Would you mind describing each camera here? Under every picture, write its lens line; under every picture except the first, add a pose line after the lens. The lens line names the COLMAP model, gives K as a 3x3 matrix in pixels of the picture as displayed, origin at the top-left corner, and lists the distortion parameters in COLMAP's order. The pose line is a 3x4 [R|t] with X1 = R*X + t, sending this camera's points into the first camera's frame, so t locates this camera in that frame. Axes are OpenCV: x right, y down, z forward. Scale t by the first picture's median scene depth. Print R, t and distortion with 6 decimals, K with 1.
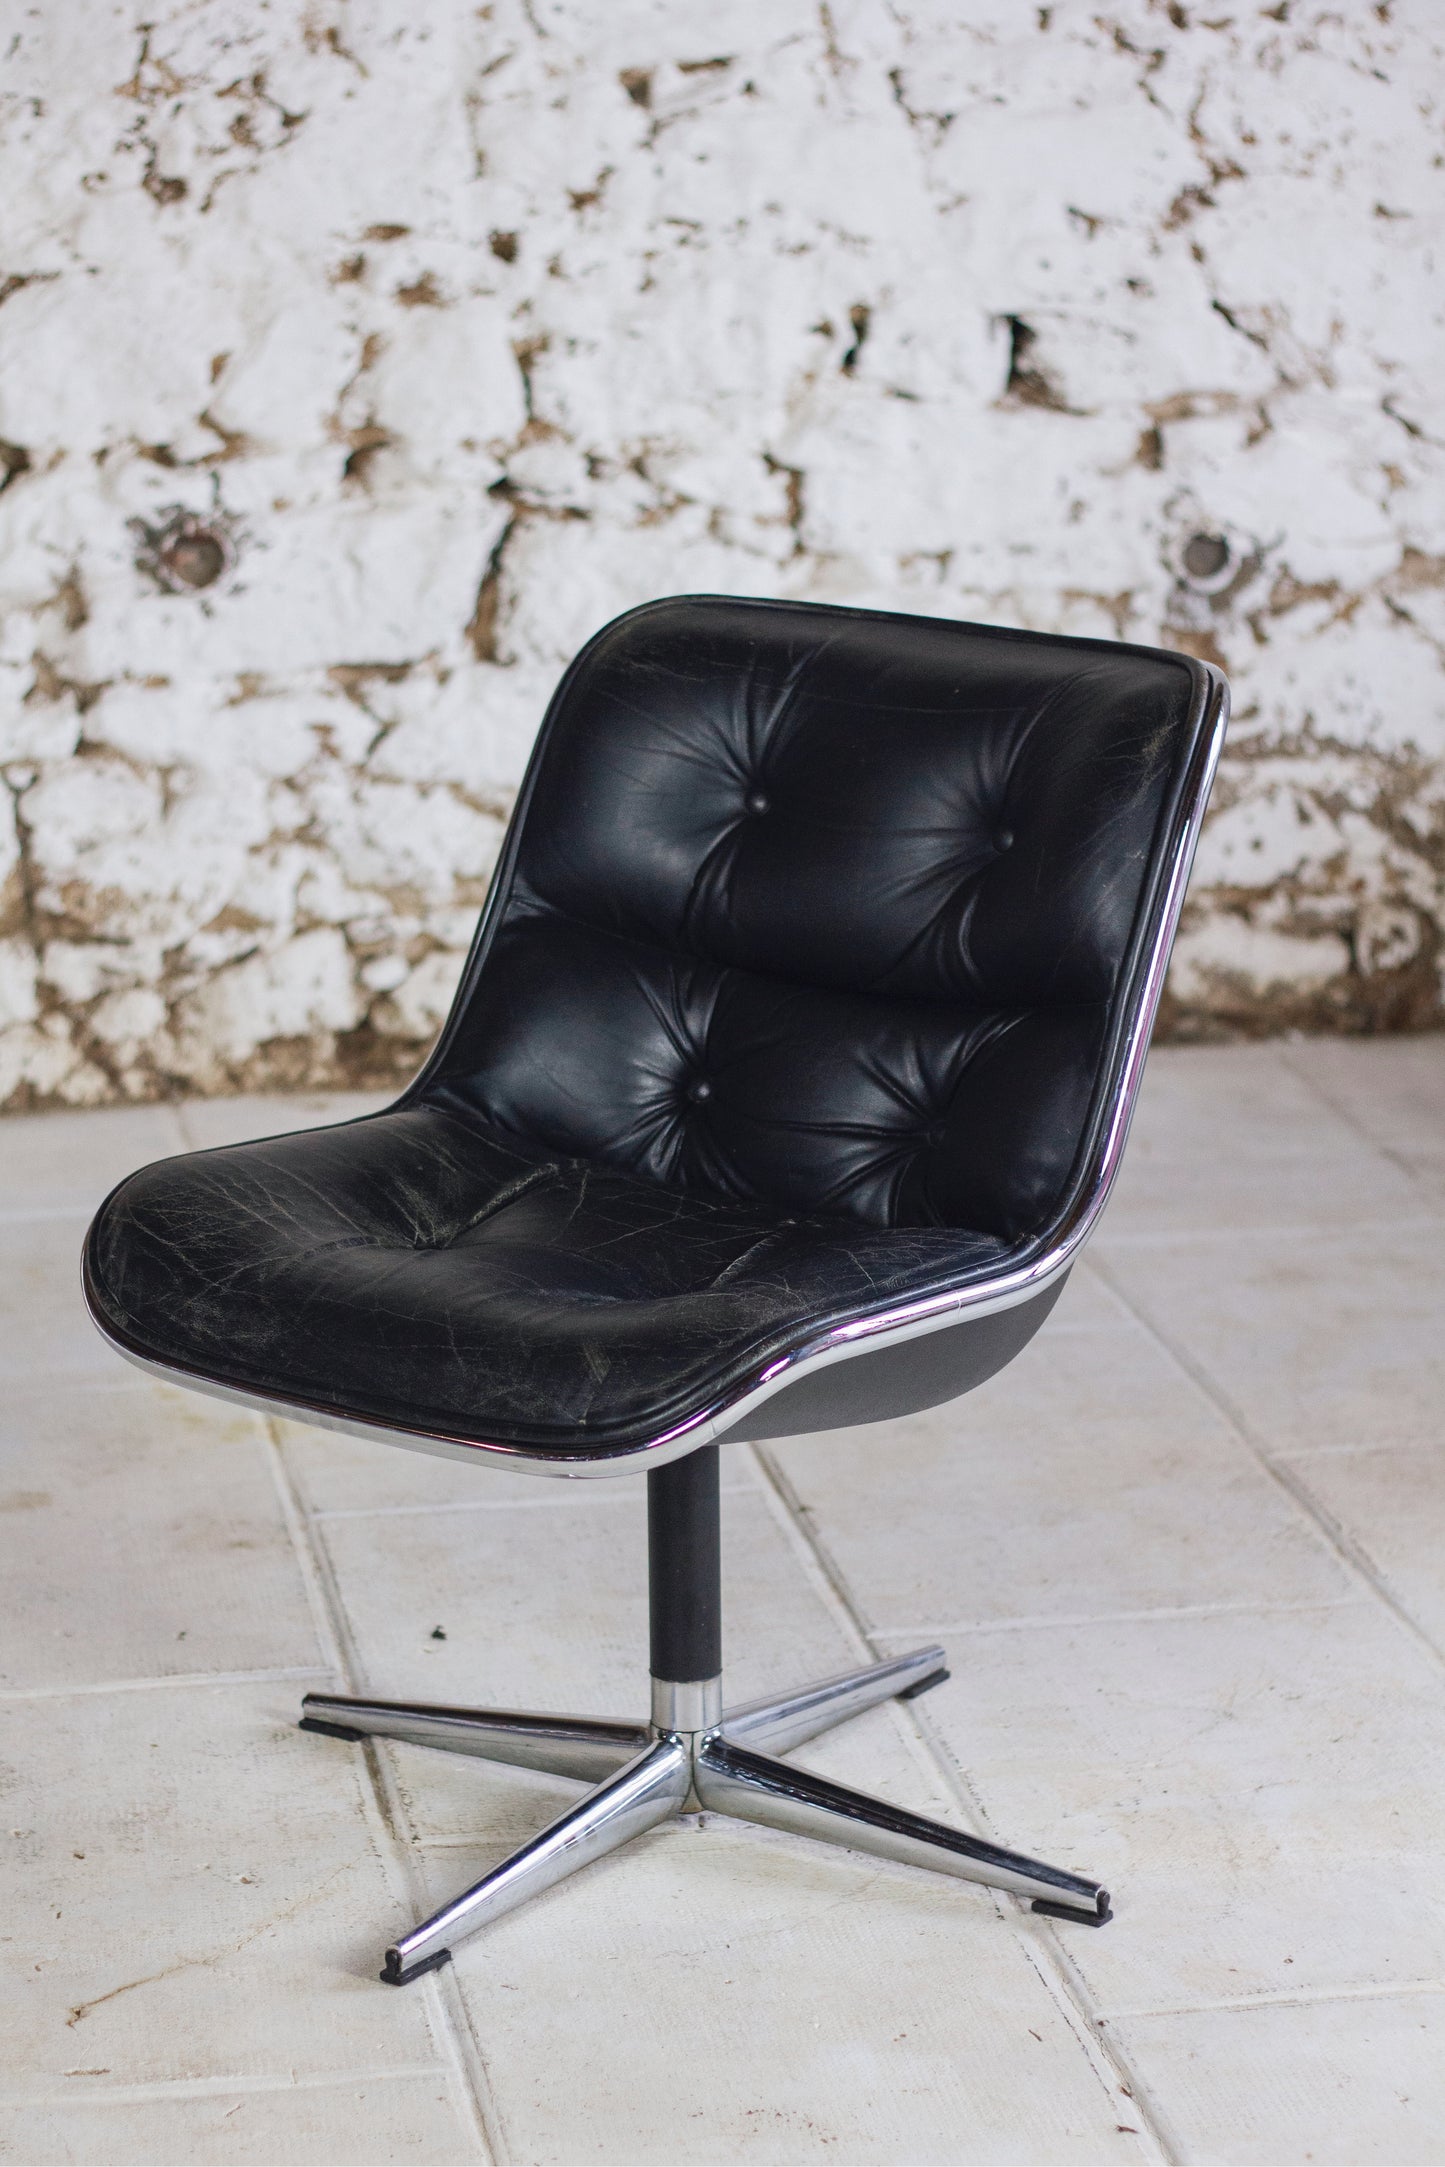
lens RADIAL K [[5184.8, 0, 719.4], [0, 5184.8, 1077.7], [0, 0, 1]] dist [-0.096258, -0.053486]
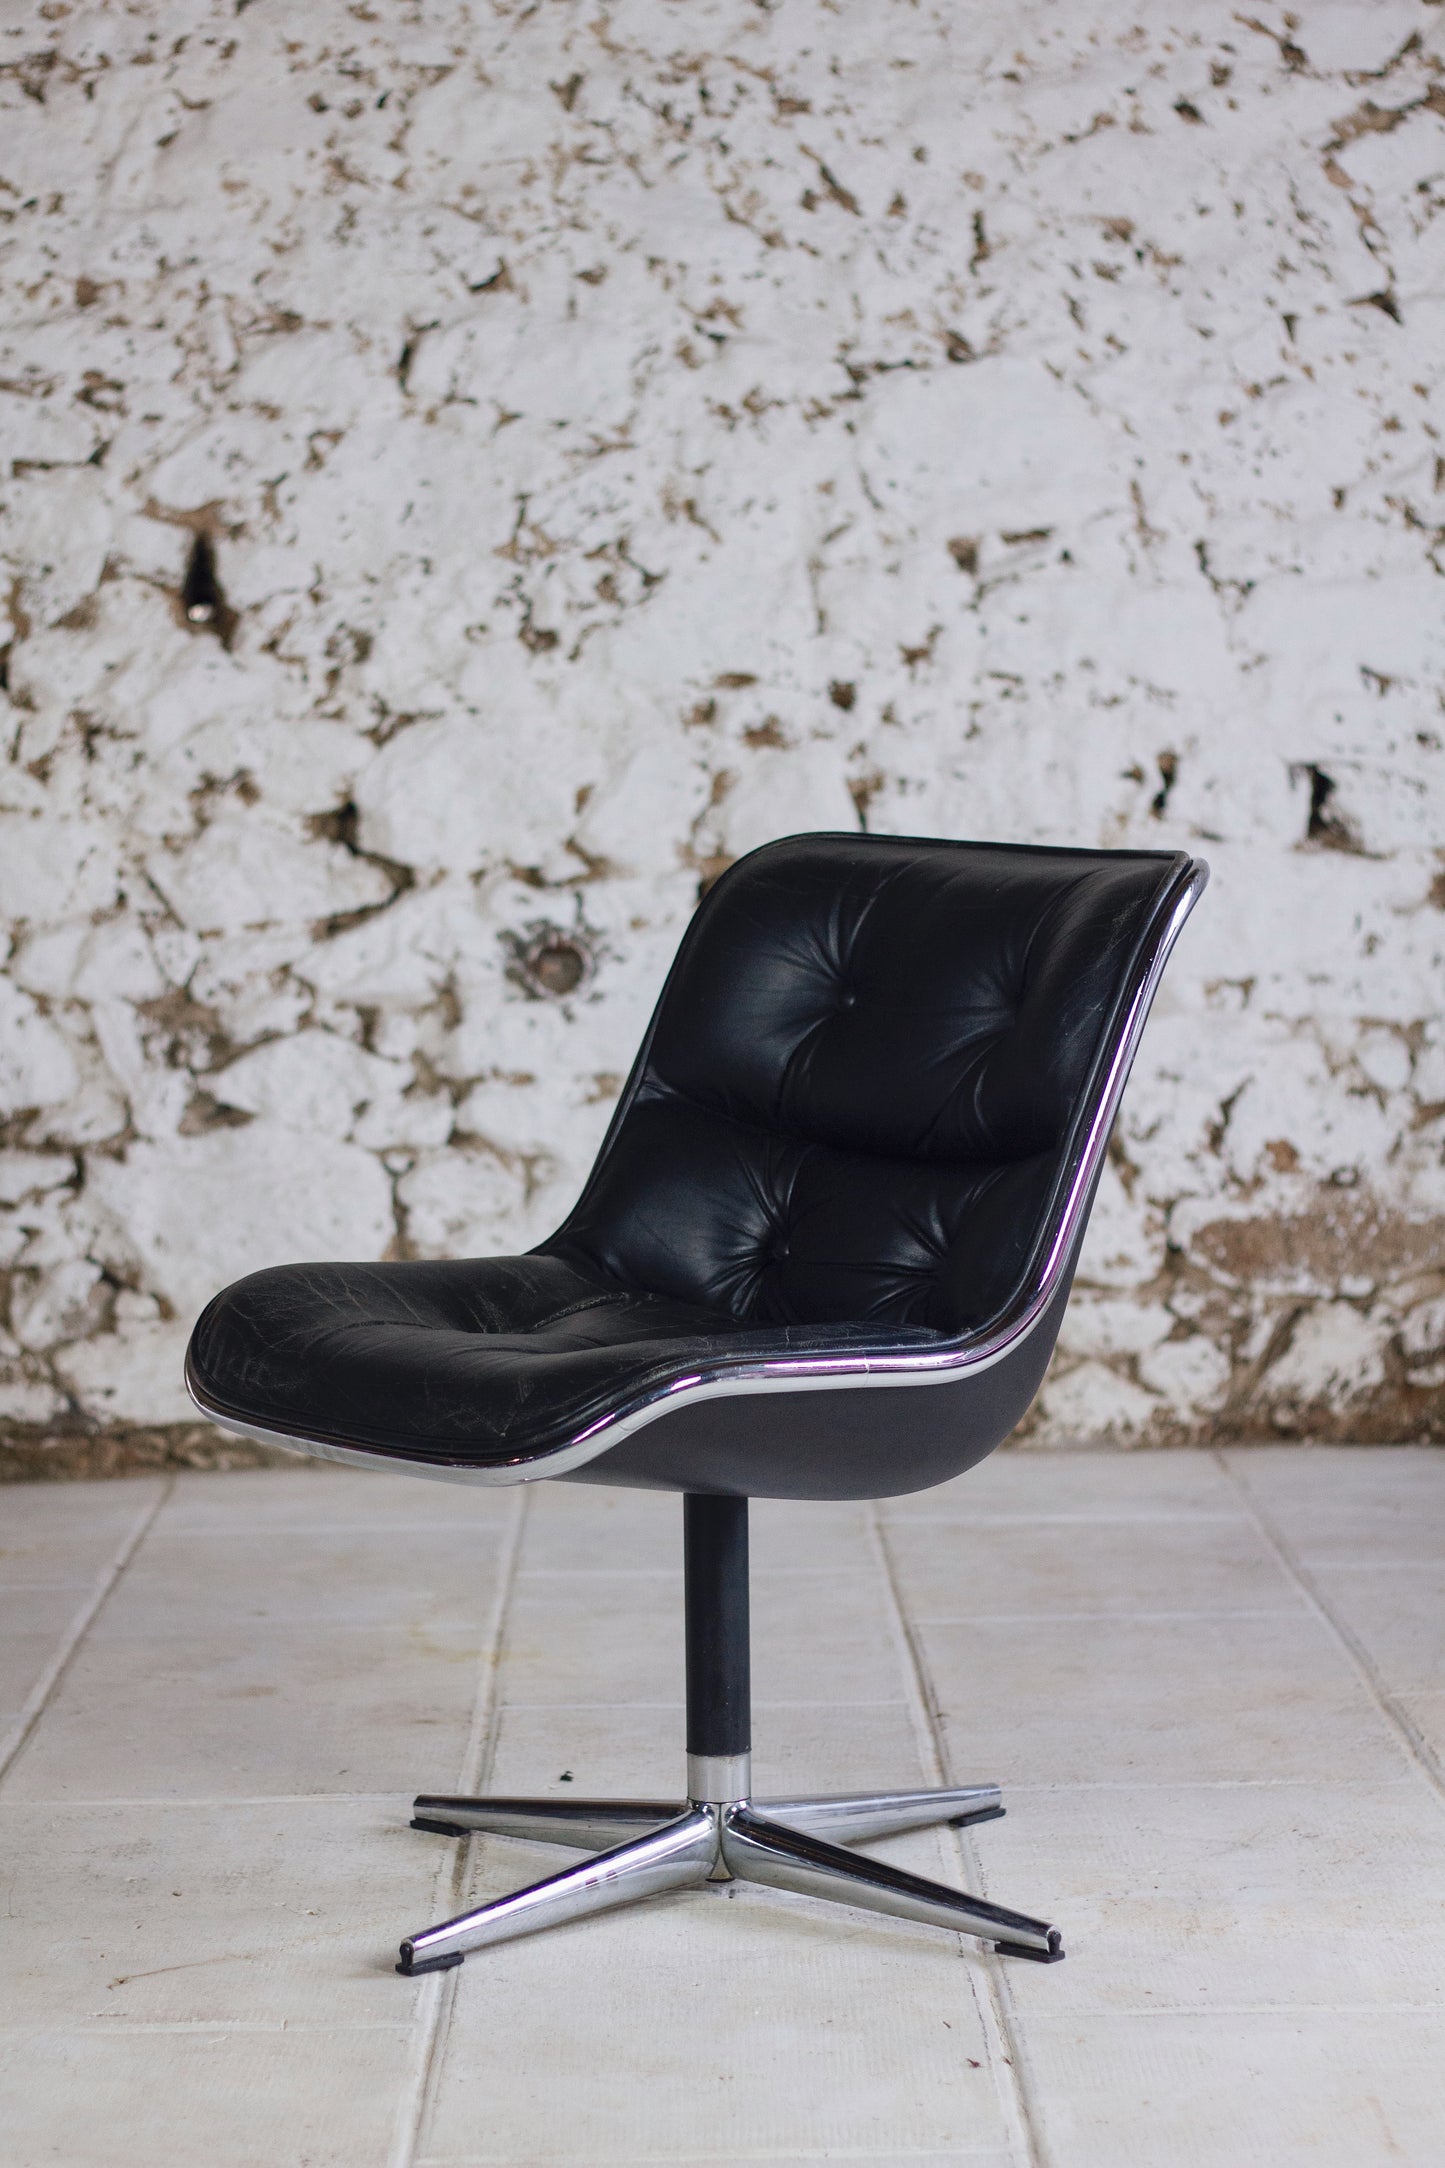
lens RADIAL K [[5056.6, 0, 716.9], [0, 5056.6, 1083.2], [0, 0, 1]] dist [-0.084108, -0.195971]
pose [[0.987106, 0.011154, -0.159679, 0.106882], [-0.035850, 0.987634, -0.152625, 0.089322], [0.156002, 0.156382, 0.975299, -0.054232]]
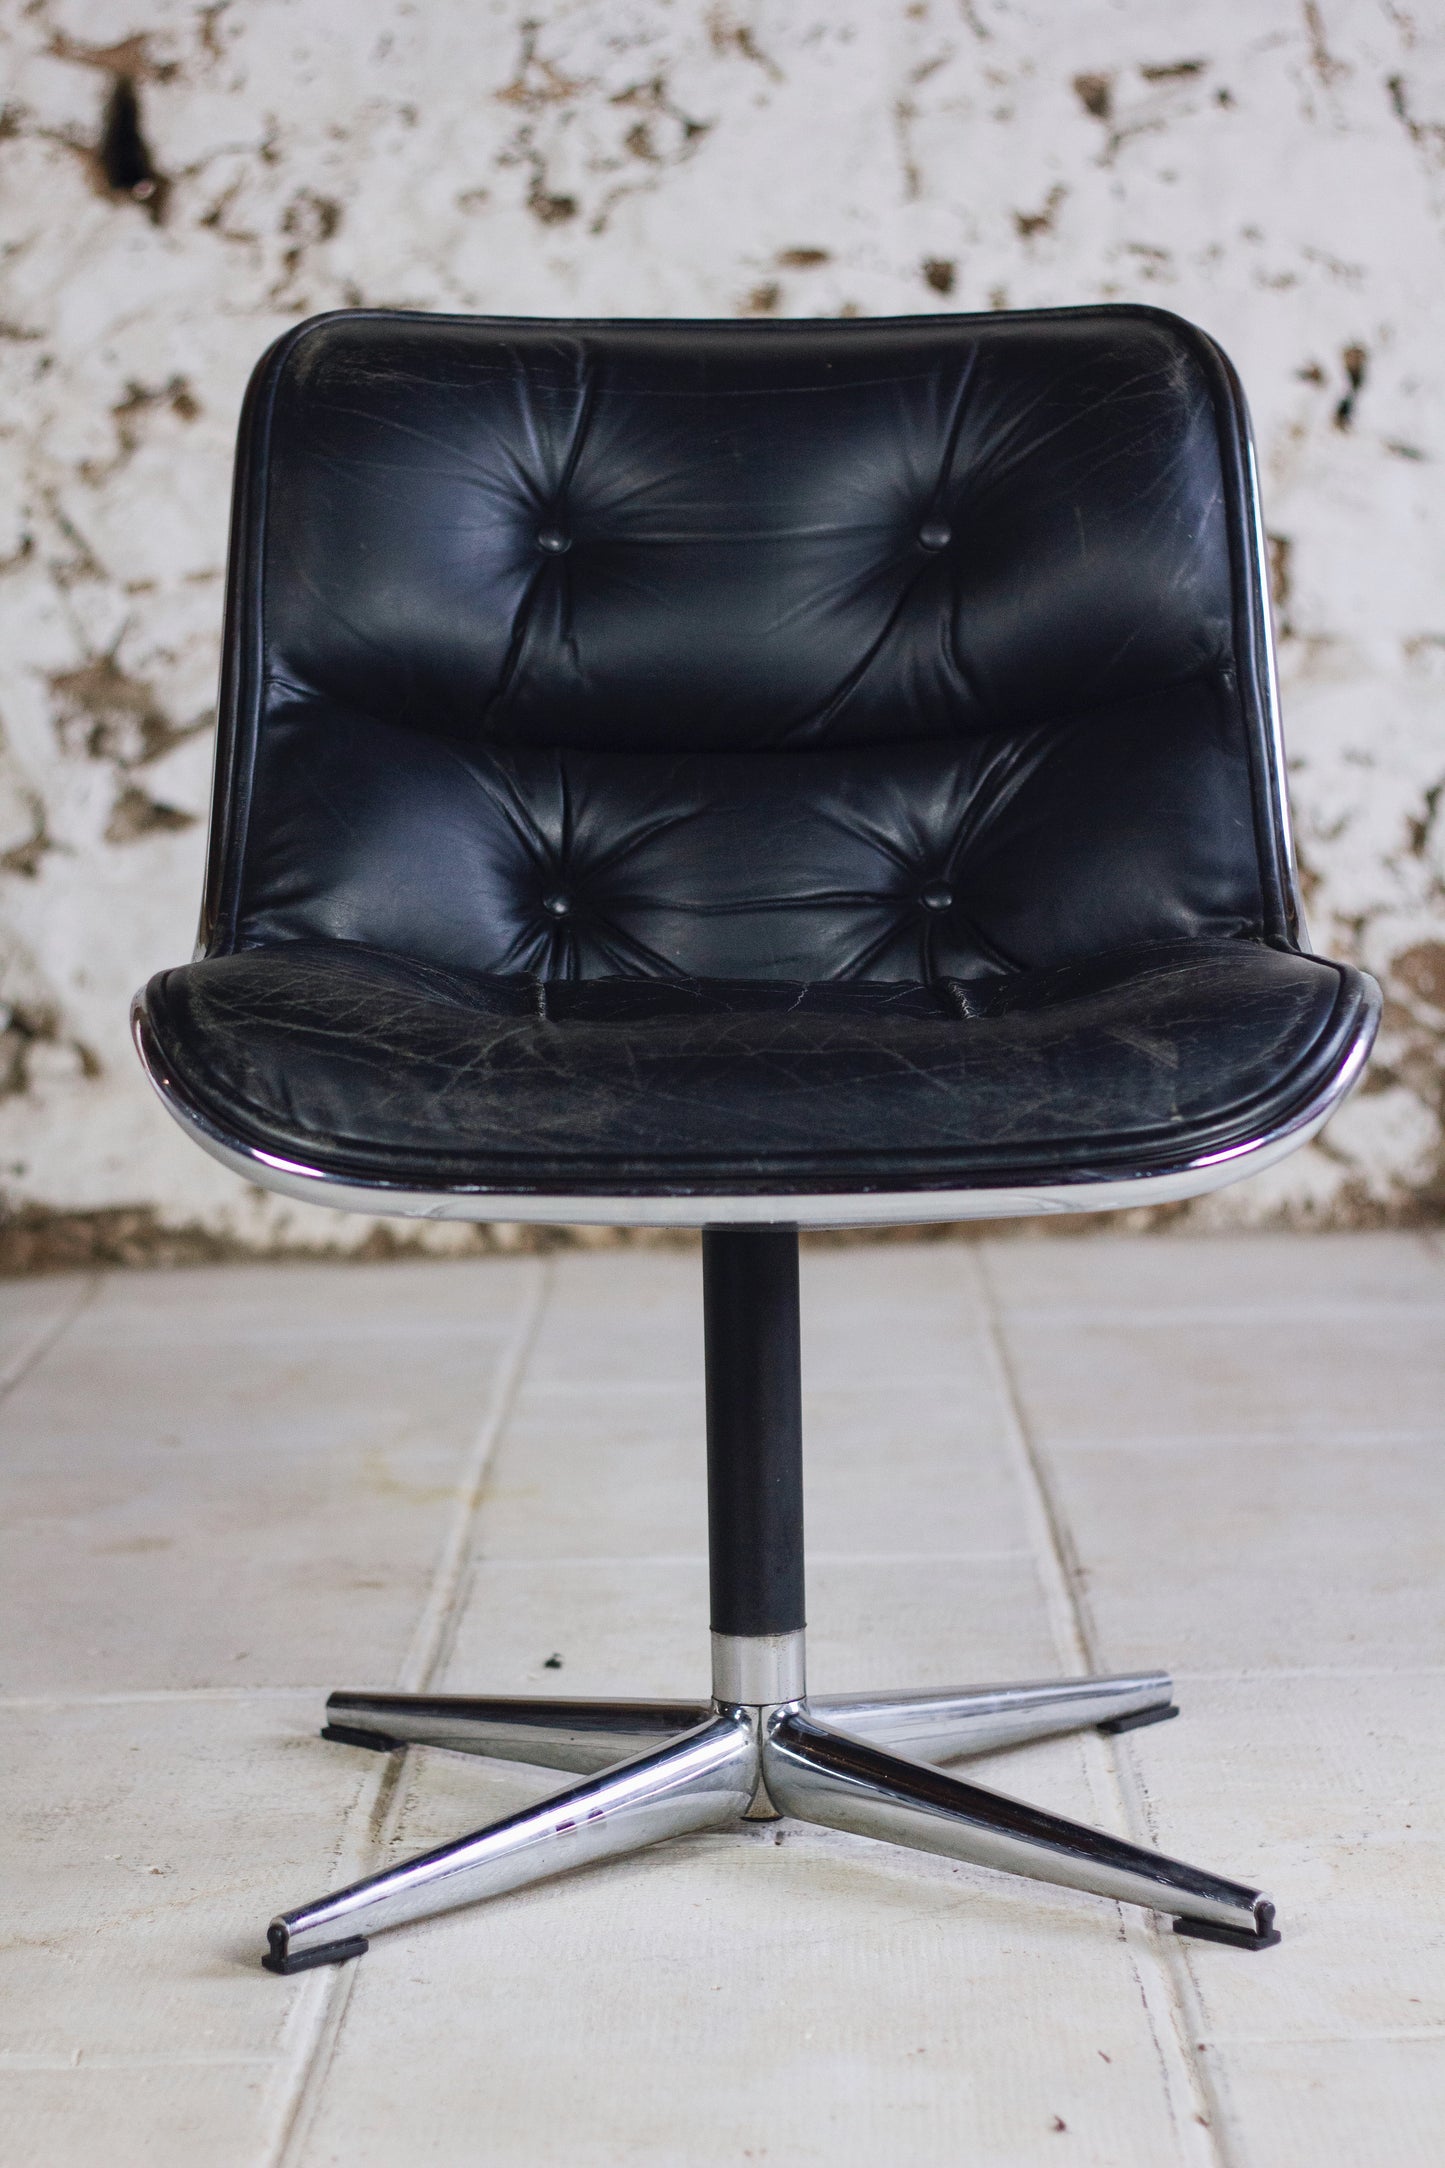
lens RADIAL K [[5078.8, 0, 717.2], [0, 5078.8, 1083.8], [0, 0, 1]] dist [-0.085275, -0.168118]
pose [[0.983419, 0.008218, -0.181164, 0.078160], [-0.030926, 0.991939, -0.122882, 0.081829], [0.178694, 0.126447, 0.975746, 0.173177]]
